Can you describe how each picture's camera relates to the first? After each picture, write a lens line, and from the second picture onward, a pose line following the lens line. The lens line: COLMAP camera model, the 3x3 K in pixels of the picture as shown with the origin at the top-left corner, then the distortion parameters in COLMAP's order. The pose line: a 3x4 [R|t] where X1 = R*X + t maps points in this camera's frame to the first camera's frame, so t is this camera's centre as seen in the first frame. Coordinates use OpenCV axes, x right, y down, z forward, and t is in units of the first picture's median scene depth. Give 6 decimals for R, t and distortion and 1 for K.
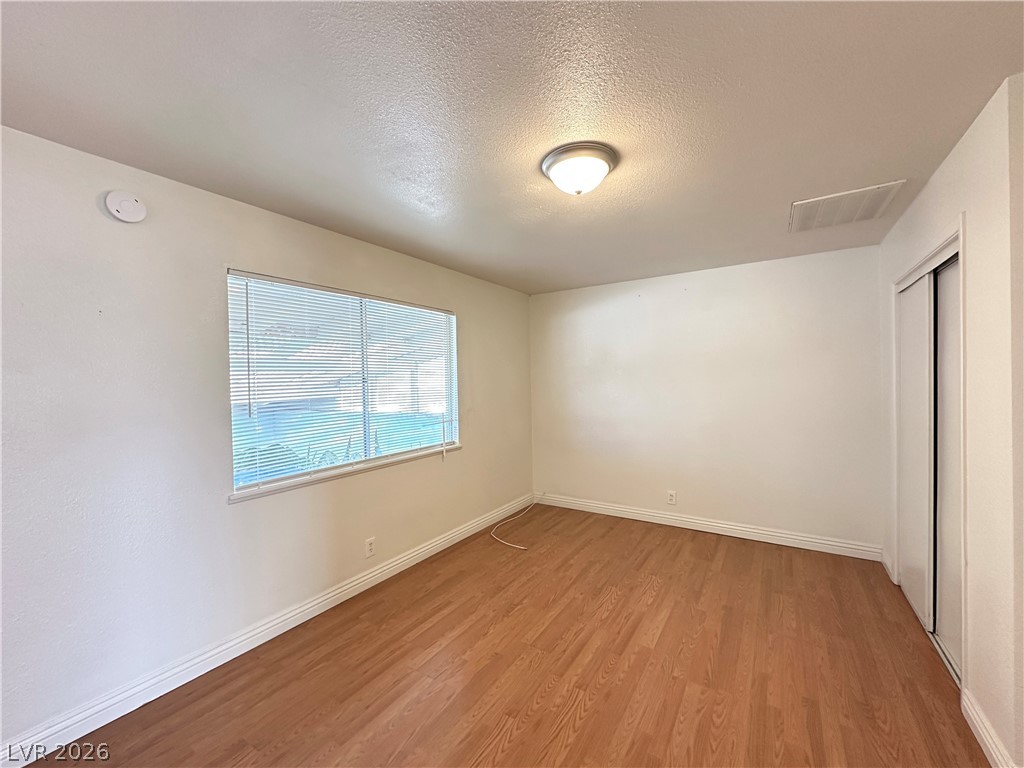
lens RADIAL K [[410.0, 0, 511.1], [0, 410.0, 384.5], [0, 0, 1]] dist [0.001783, -0.000128]
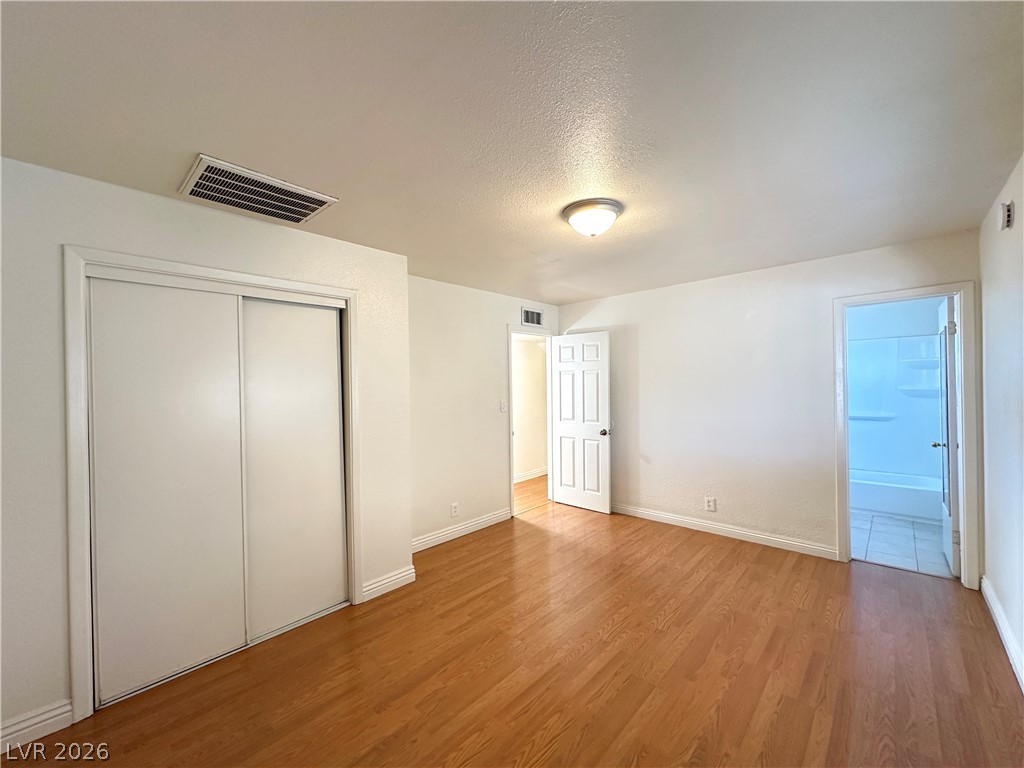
lens RADIAL K [[410.0, 0, 513.9], [0, 410.0, 384.7], [0, 0, 1]] dist [0.001783, -0.000128]
pose [[-0.985468, 0.035990, 0.166005, 0.182953], [0.038475, 0.999190, 0.011781, -0.031519], [-0.165447, 0.017997, -0.986054, 1.983762]]
